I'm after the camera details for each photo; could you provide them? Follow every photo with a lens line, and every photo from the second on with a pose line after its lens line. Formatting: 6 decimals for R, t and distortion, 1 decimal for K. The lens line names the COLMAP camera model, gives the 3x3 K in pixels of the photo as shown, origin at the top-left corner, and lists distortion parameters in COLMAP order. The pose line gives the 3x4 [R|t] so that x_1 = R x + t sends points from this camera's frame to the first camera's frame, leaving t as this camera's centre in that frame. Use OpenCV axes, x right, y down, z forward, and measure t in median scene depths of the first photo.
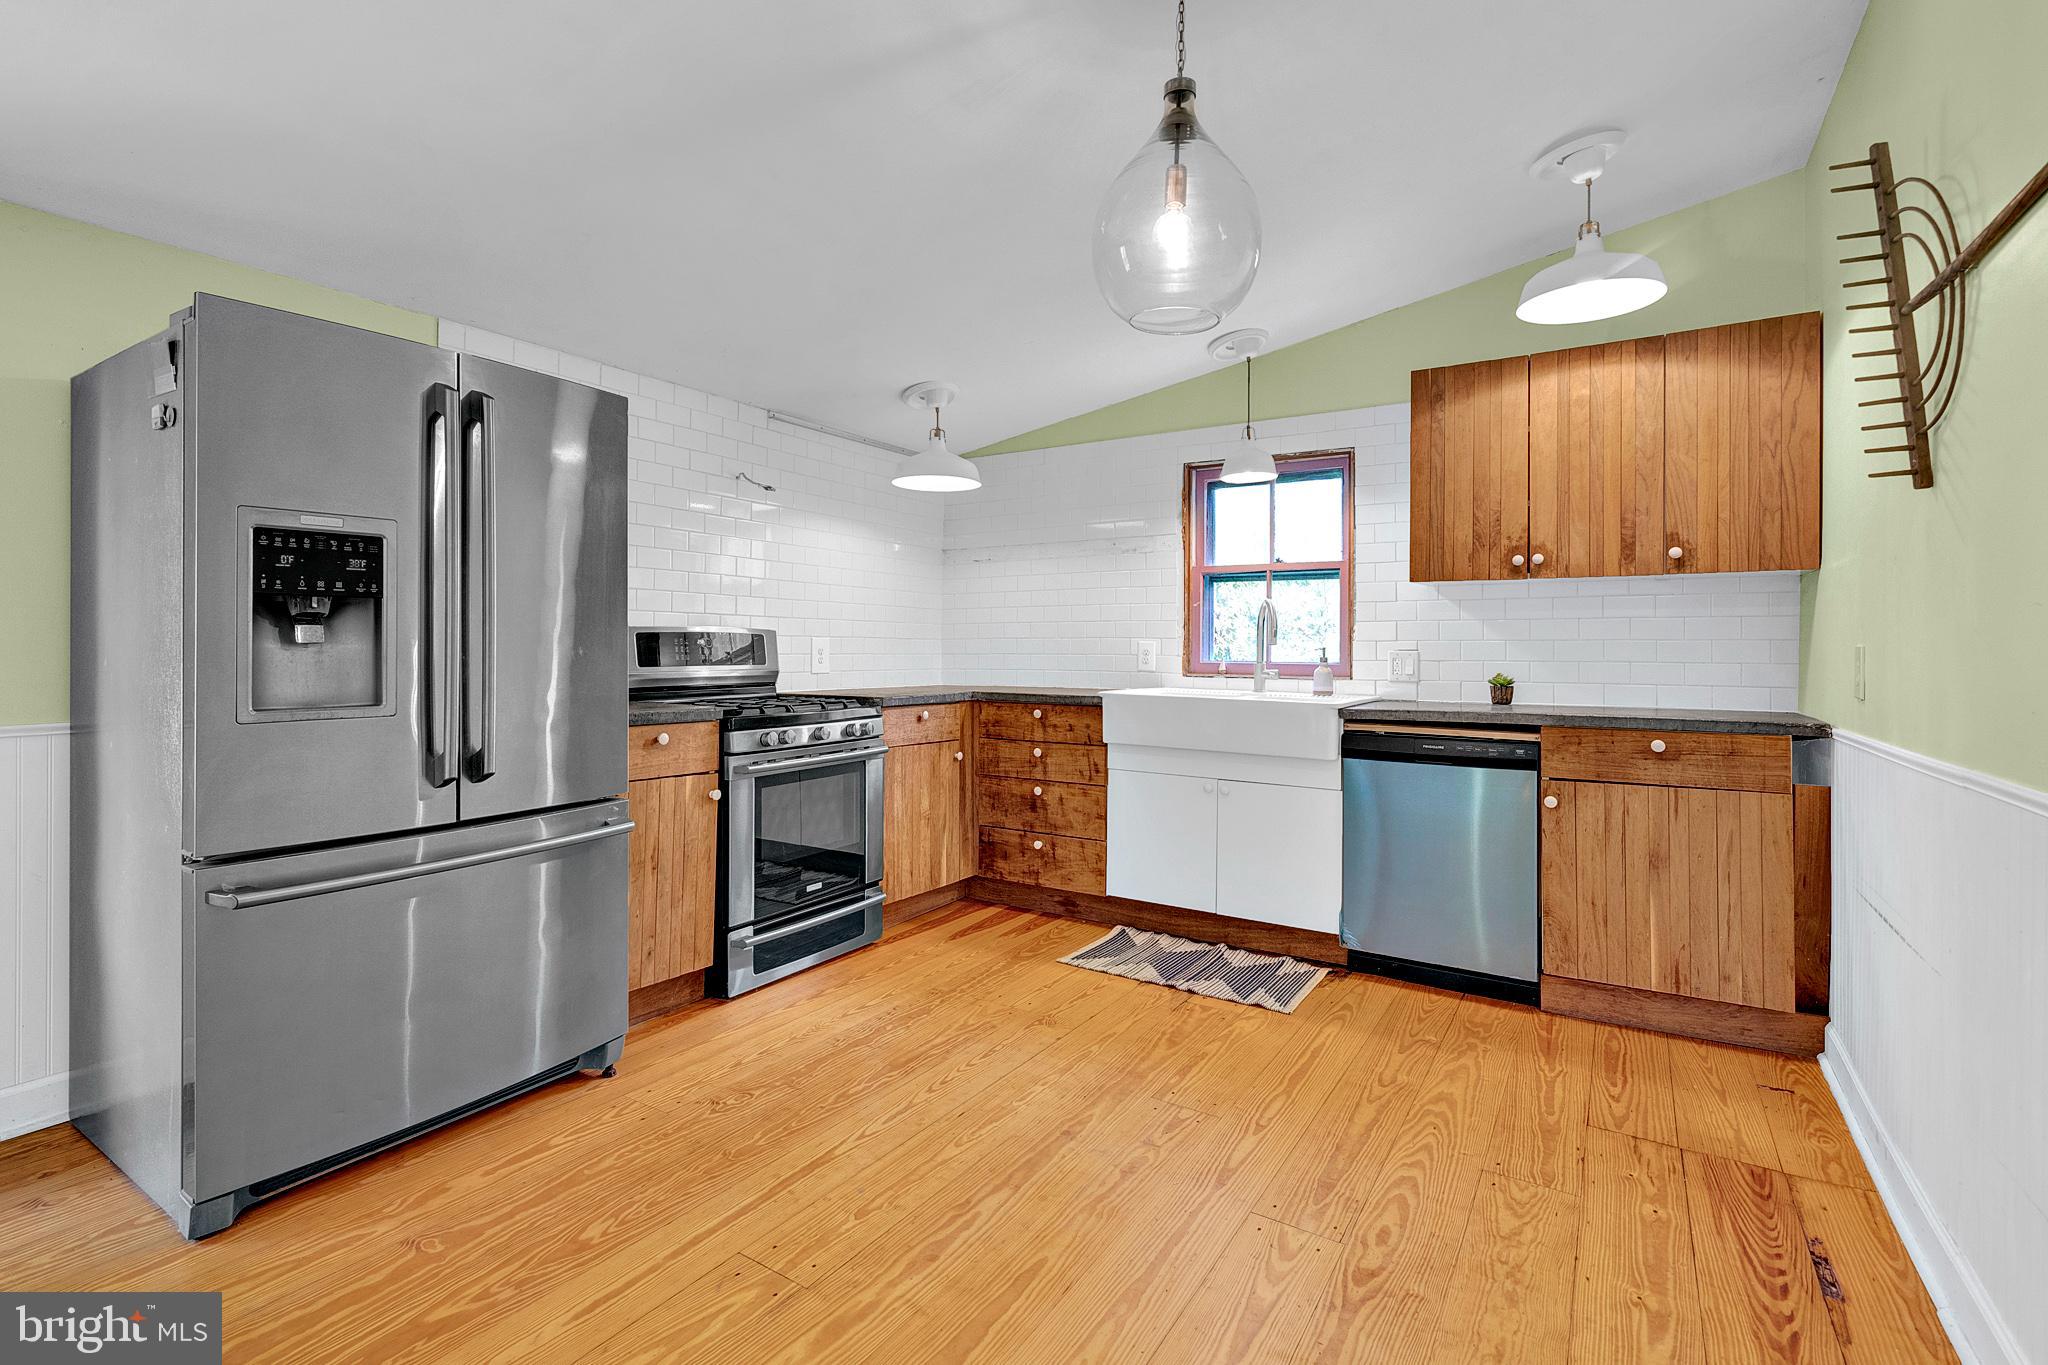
lens RADIAL K [[924.7, 0, 1023.8], [0, 924.7, 637.1], [0, 0, 1]] dist [-0.000443, 0.000018]
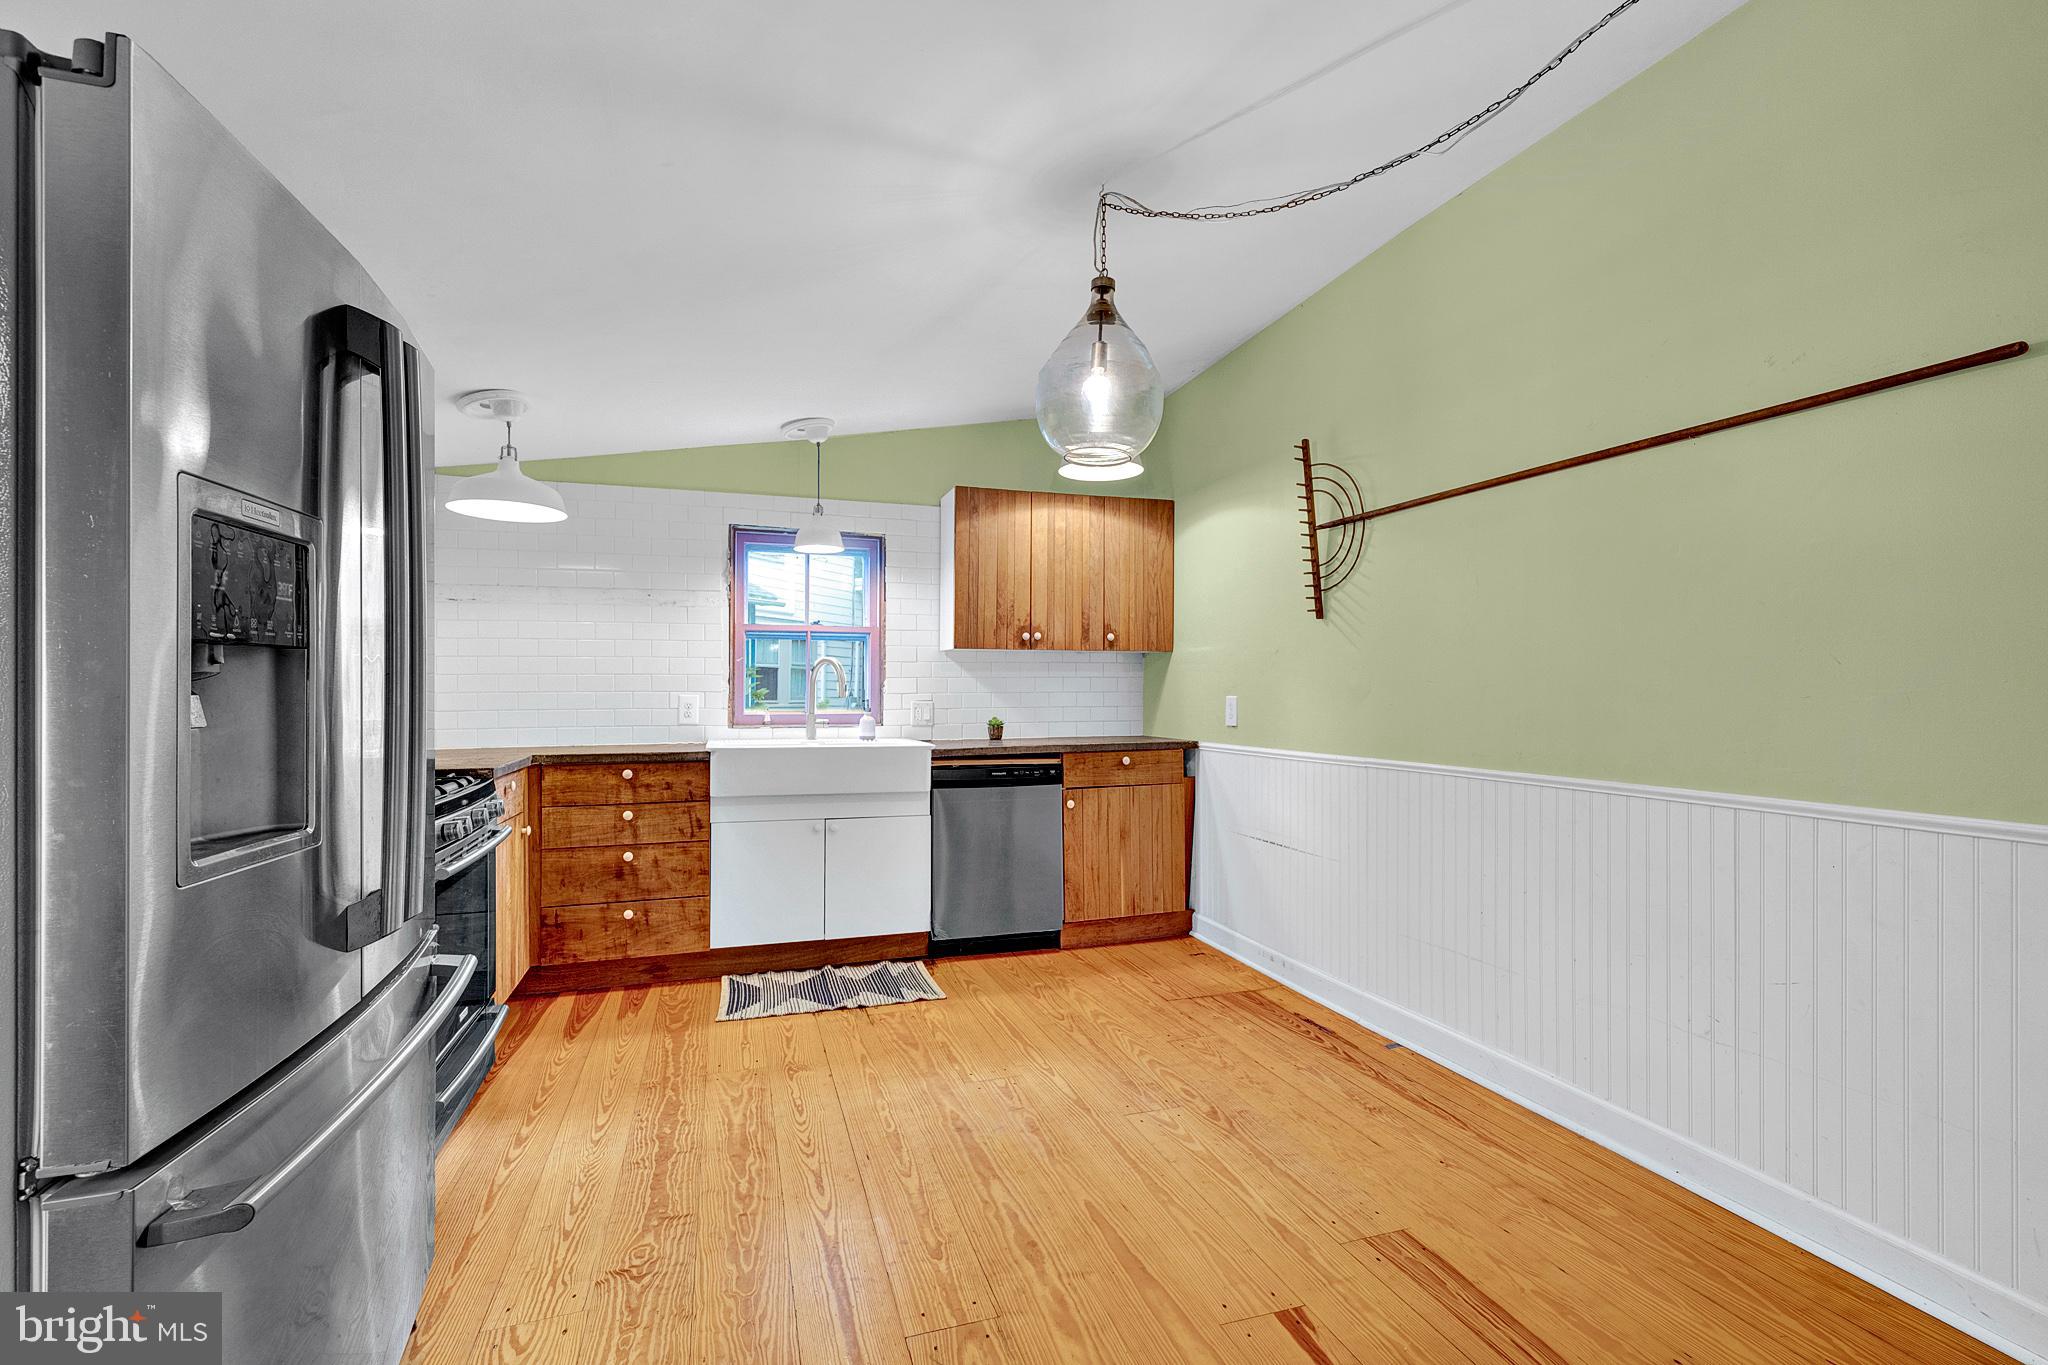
lens RADIAL K [[854.8, 0, 1024.0], [0, 854.8, 682.5], [0, 0, 1]] dist [-0.000151, 0.000057]
pose [[0.646939, 0.001885, 0.762539, -0.440324], [-0.002200, 0.999997, -0.000606, -0.011770], [-0.762538, -0.001286, 0.646942, 0.155502]]
